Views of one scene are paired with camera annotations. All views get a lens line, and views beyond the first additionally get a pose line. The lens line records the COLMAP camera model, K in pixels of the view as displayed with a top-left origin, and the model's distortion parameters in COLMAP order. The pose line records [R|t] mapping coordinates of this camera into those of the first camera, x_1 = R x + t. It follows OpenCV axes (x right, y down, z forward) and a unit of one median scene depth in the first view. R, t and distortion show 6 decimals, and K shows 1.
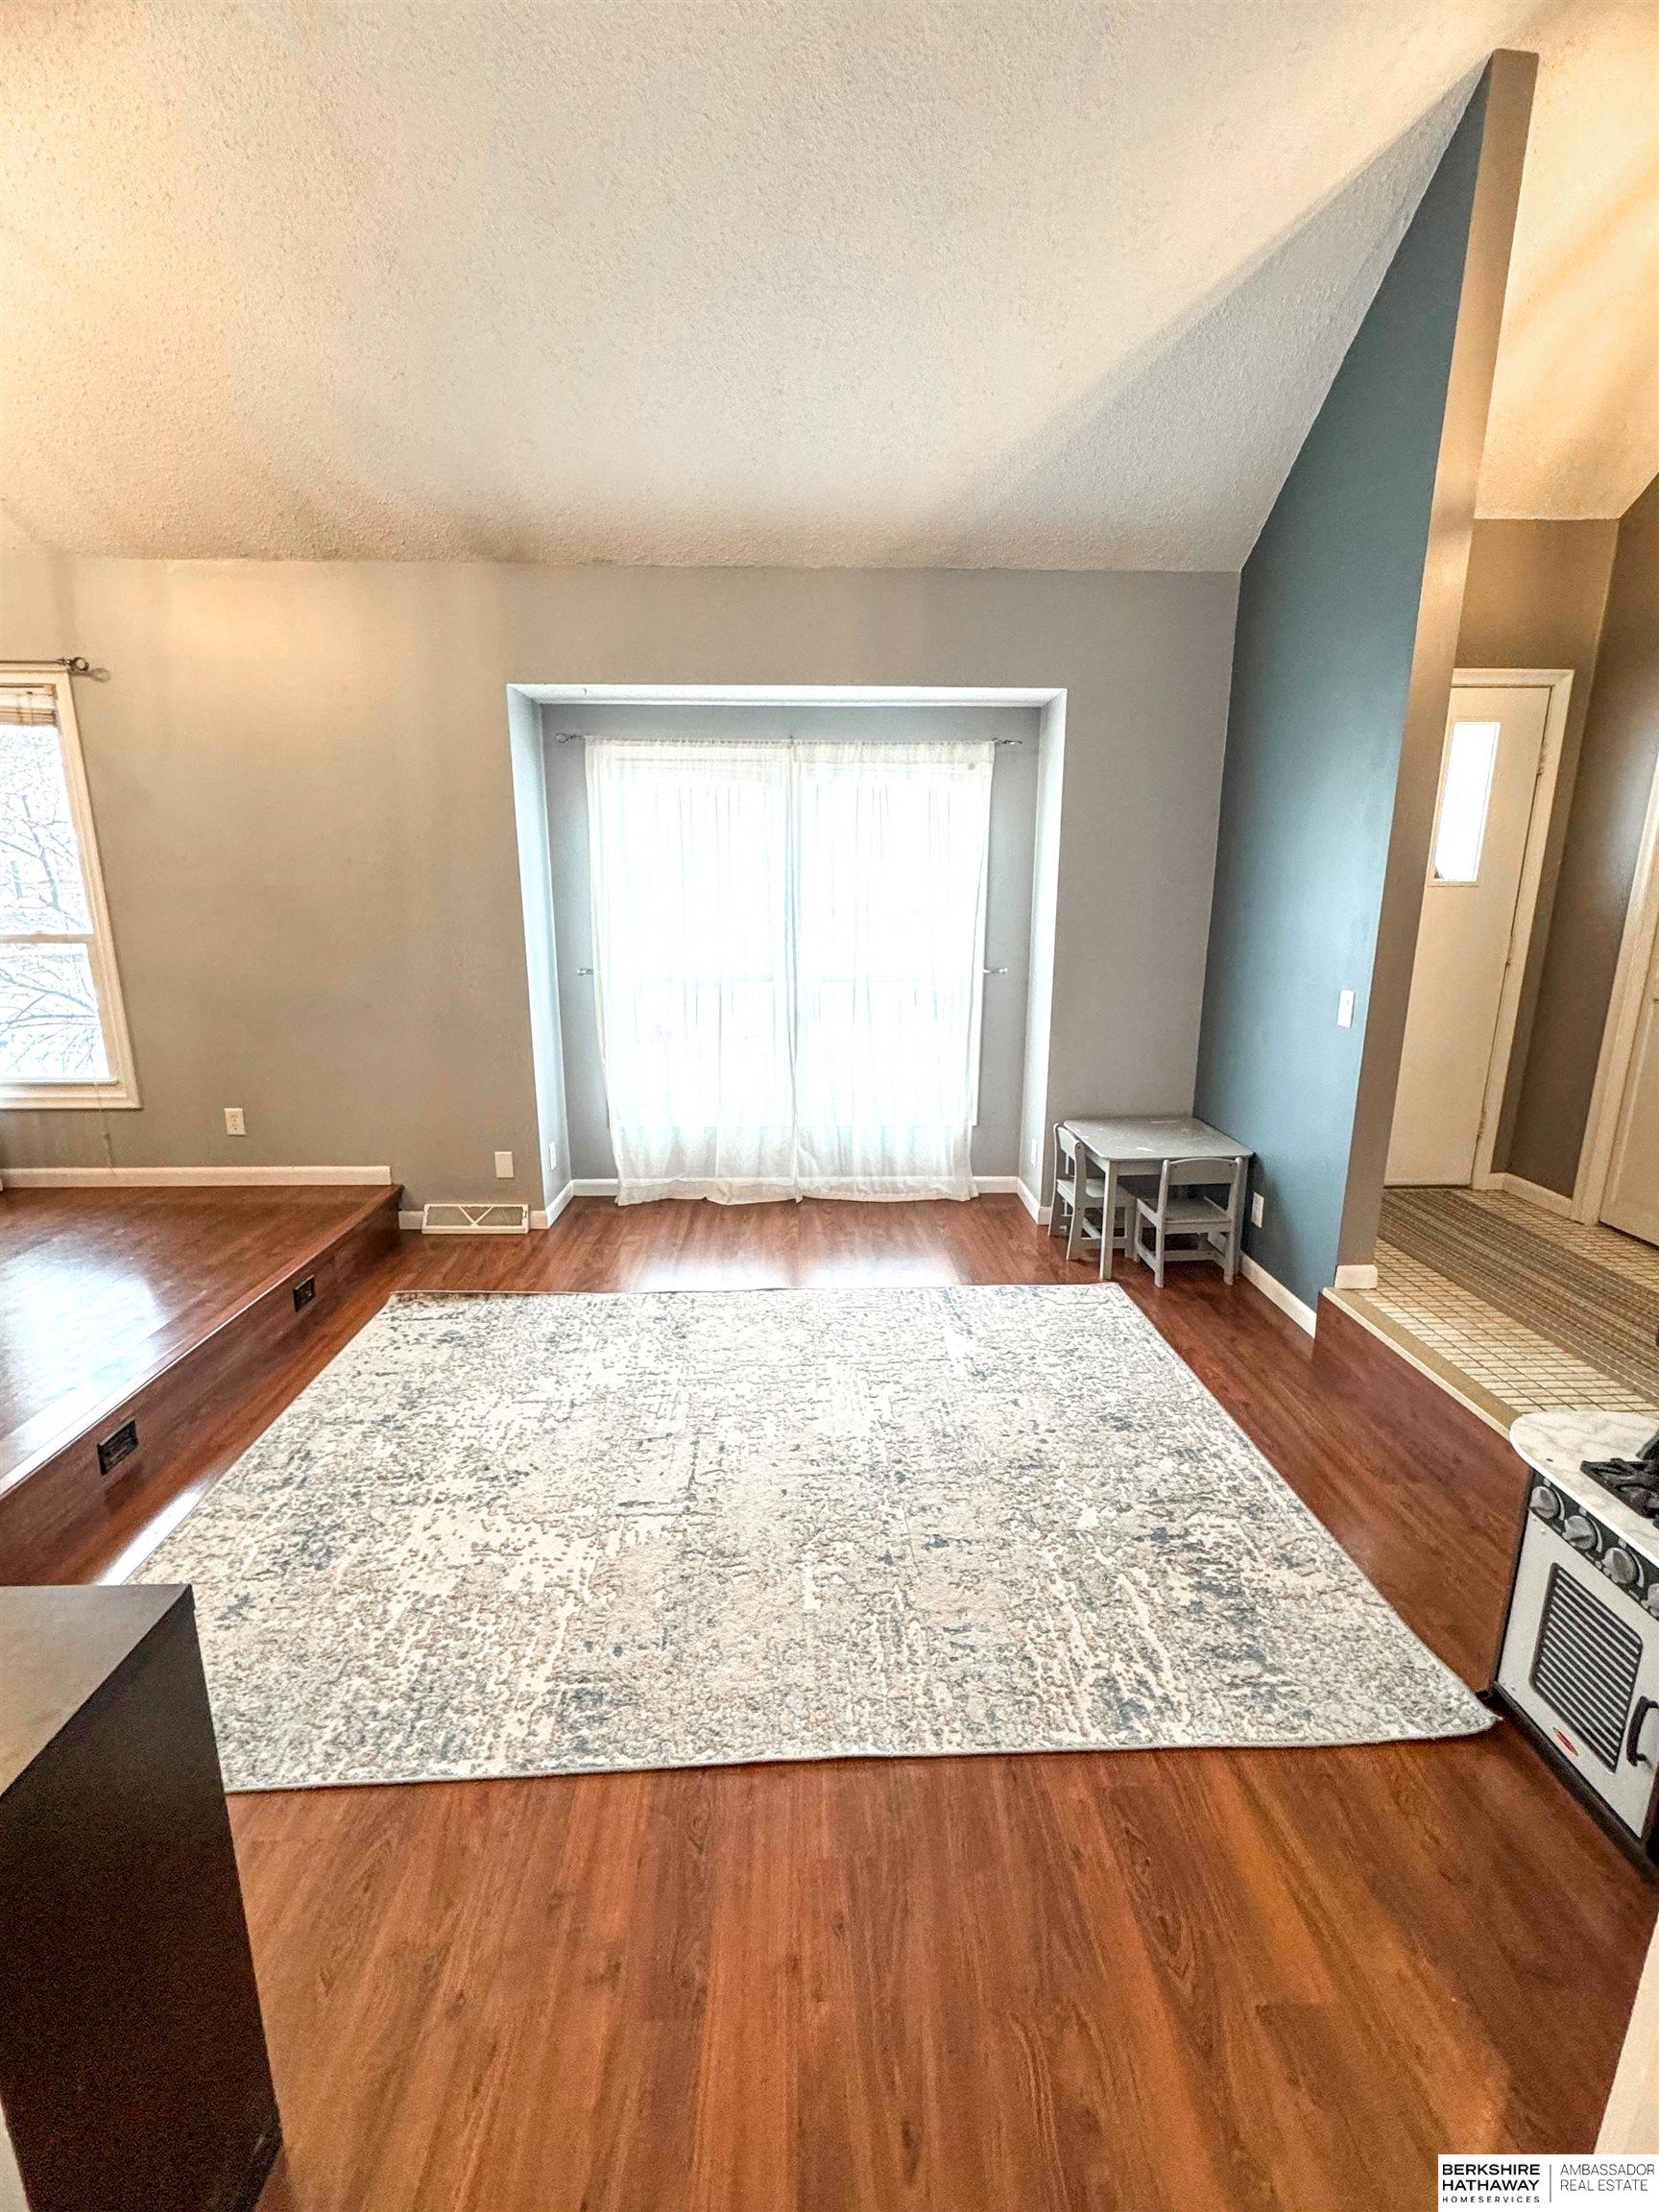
lens RADIAL K [[938.8, 0, 832.3], [0, 938.8, 1104.7], [0, 0, 1]] dist [-0.000144, 0.000292]
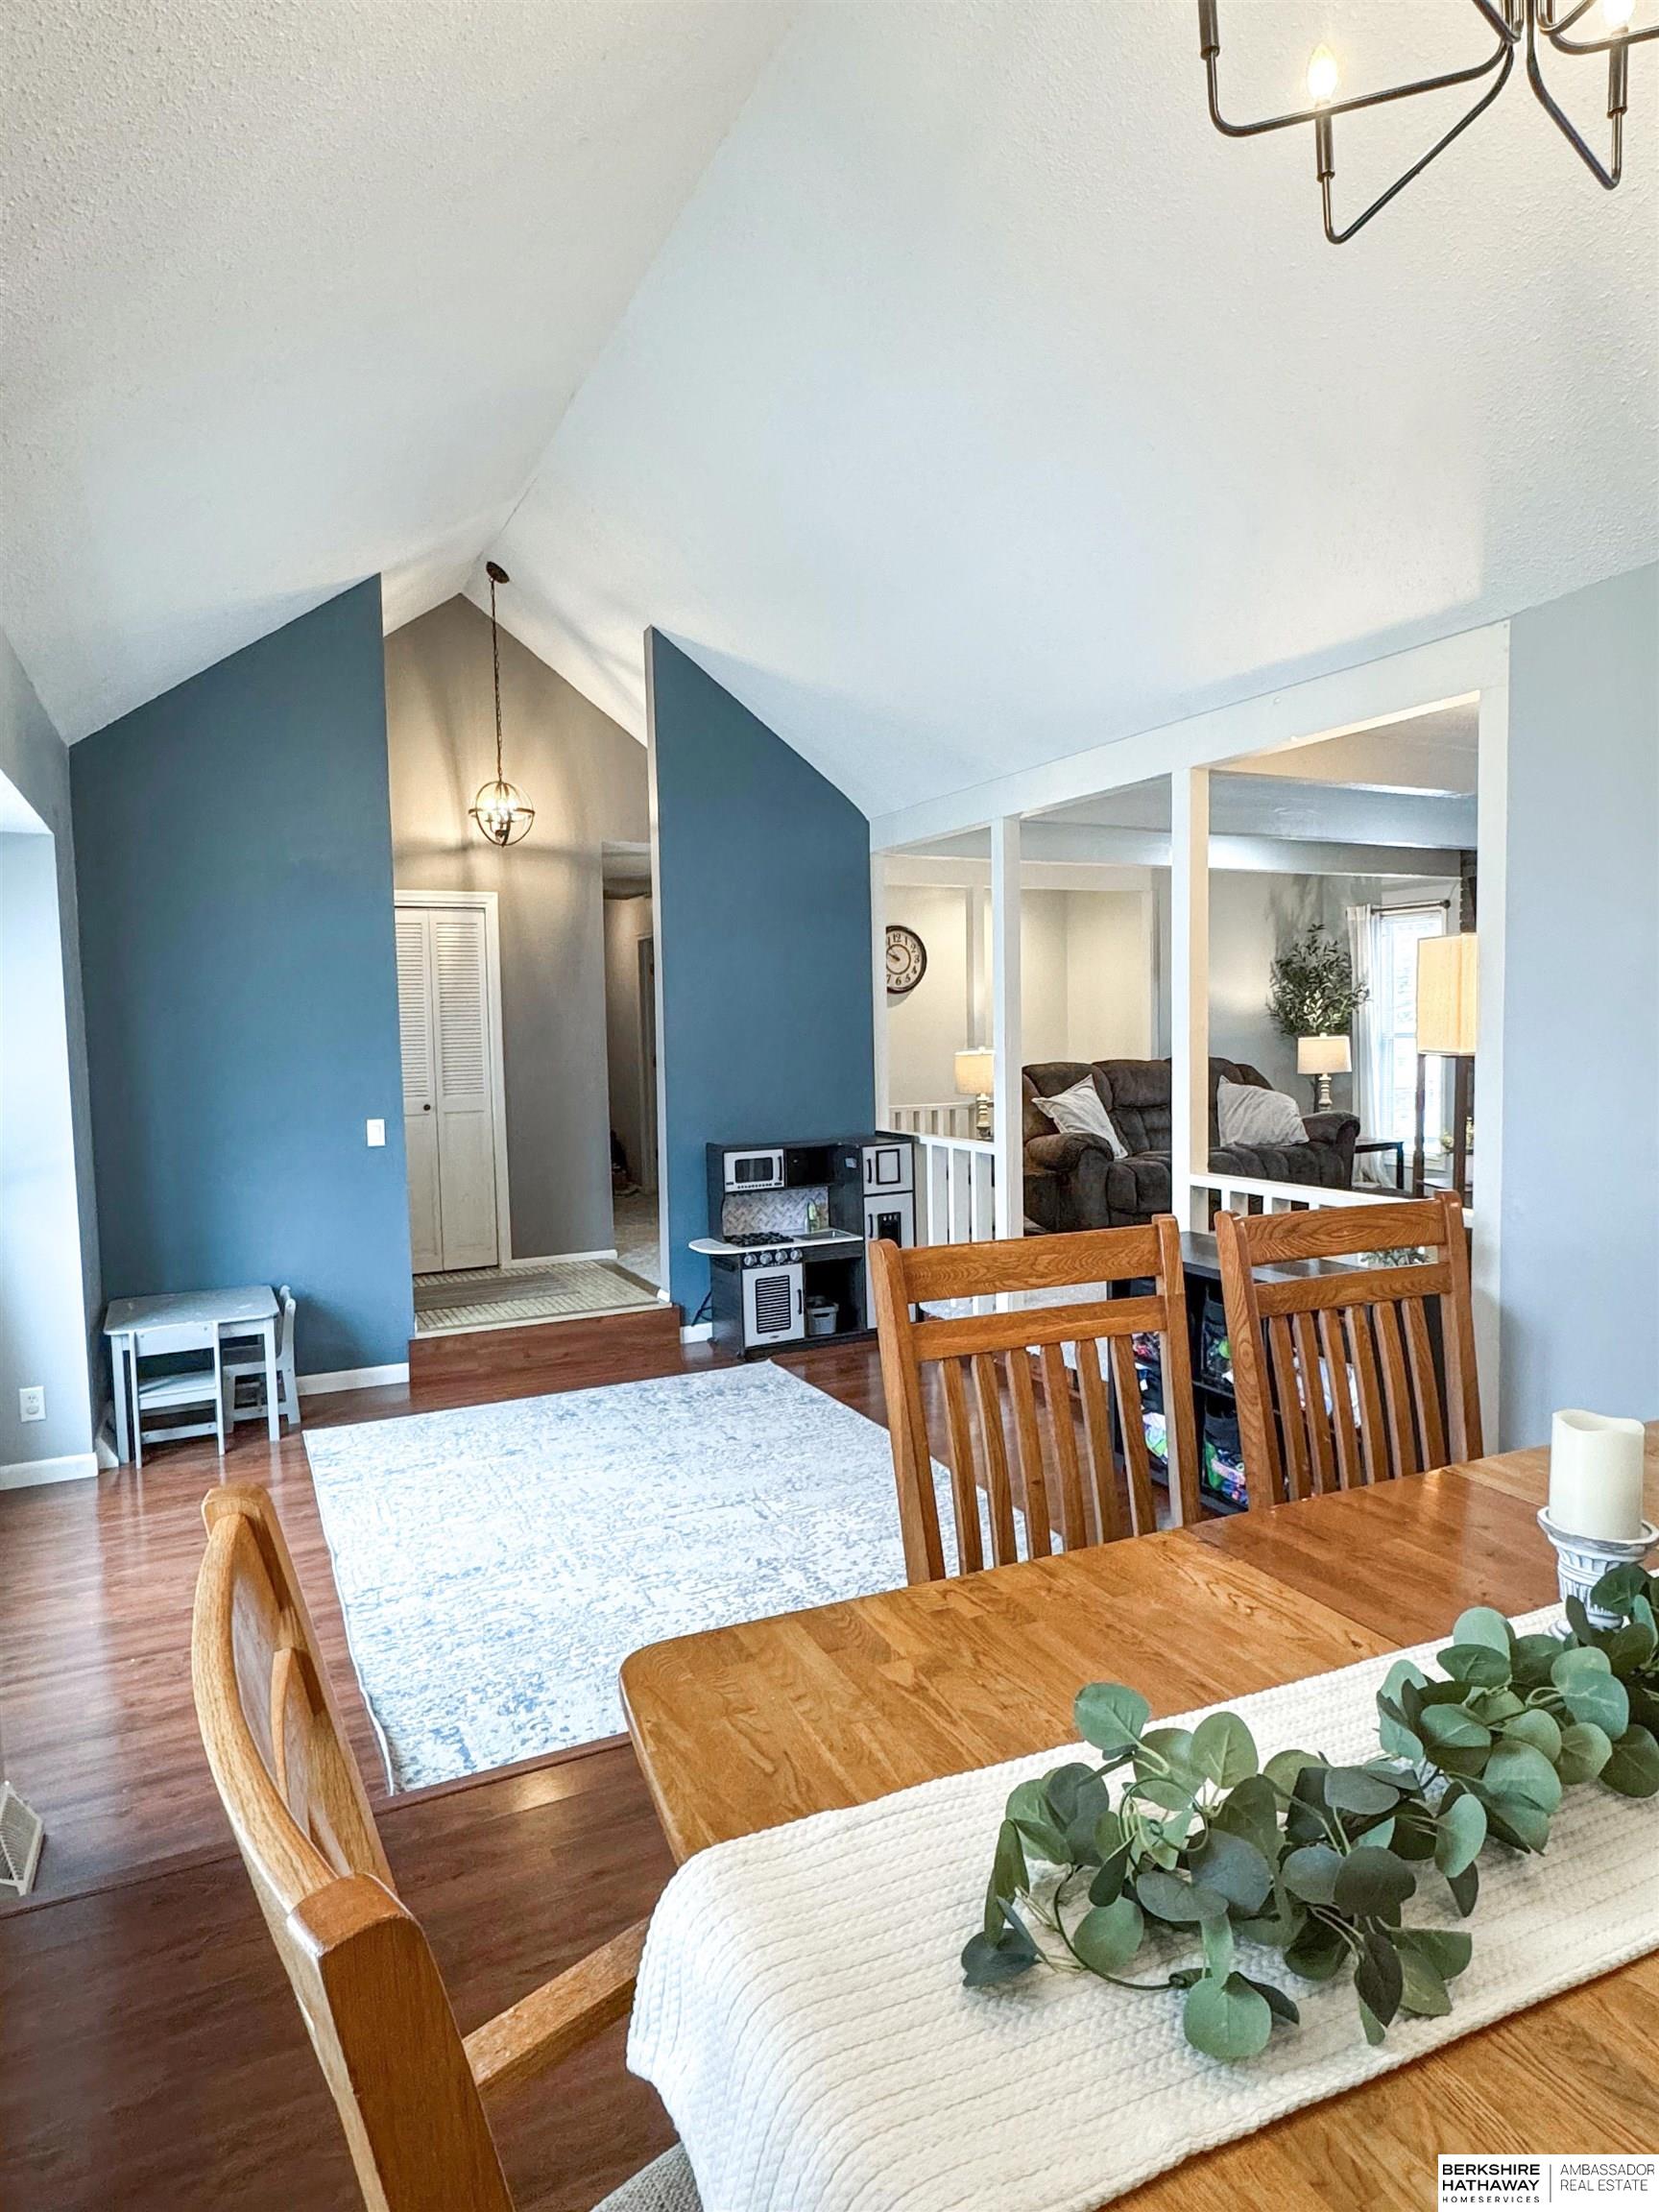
lens RADIAL K [[1268.1, 0, 829.5], [0, 1268.1, 1106.0], [0, 0, 1]] dist [0.002754, -0.000888]
pose [[-0.410892, -0.054238, 0.910069, -1.562246], [0.228417, 0.960266, 0.160359, -0.318726], [-0.882606, 0.273766, -0.382177, 1.244839]]
